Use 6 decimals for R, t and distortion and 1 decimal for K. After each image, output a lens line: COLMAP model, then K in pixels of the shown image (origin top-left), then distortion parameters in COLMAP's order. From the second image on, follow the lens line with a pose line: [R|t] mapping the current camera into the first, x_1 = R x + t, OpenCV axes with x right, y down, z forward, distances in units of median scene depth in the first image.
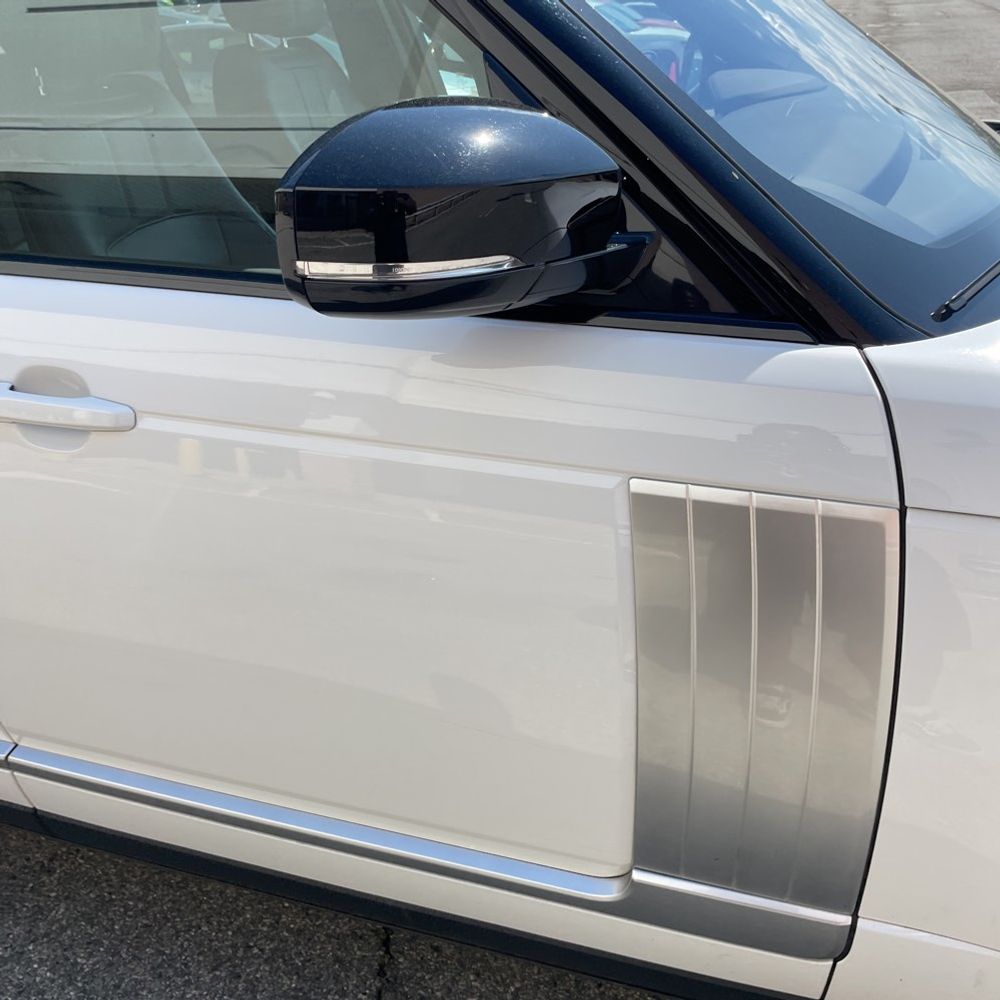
lens RADIAL K [[1011.7, 0, 497.3], [0, 1011.7, 498.3], [0, 0, 1]] dist [0.031205, 0.000000]
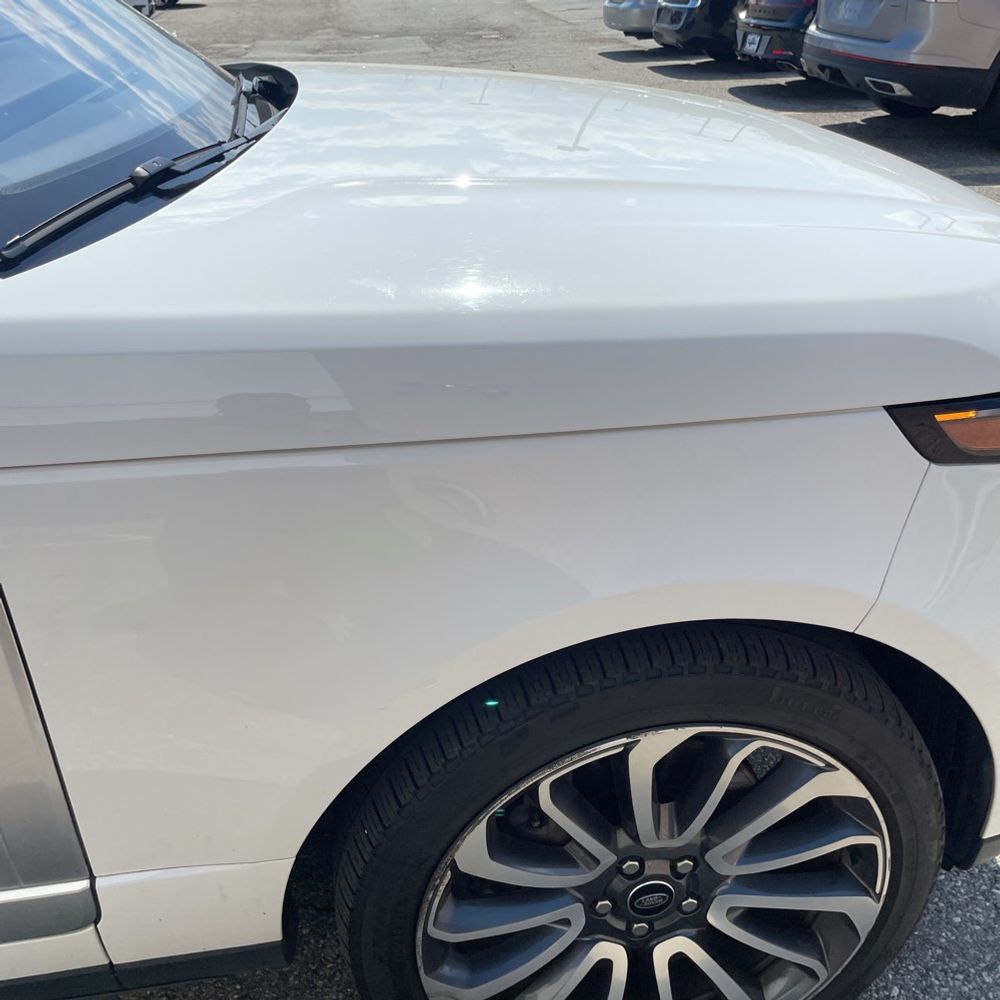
lens RADIAL K [[1011.7, 0, 503.0], [0, 1011.7, 496.7], [0, 0, 1]] dist [0.031205, 0.000000]
pose [[0.898800, -0.193098, 0.393538, 0.374093], [0.176469, 0.981179, 0.078402, 0.037742], [-0.401270, -0.001020, 0.915959, -0.064556]]
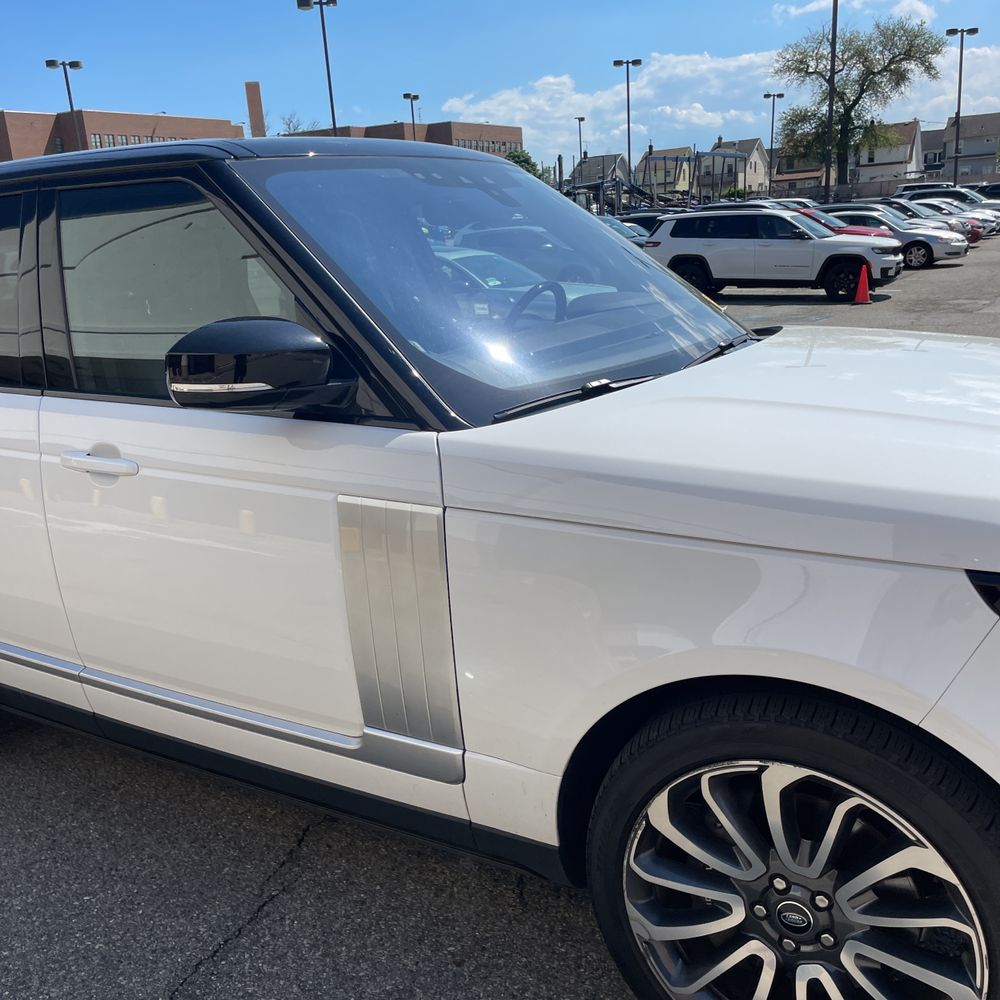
lens RADIAL K [[1011.7, 0, 525.4], [0, 1011.7, 511.4], [0, 0, 1]] dist [0.031205, 0.000000]
pose [[0.979855, 0.036455, -0.196354, 0.758992], [-0.069621, 0.983873, -0.164765, 0.270908], [0.187181, 0.175116, 0.966591, -0.747354]]
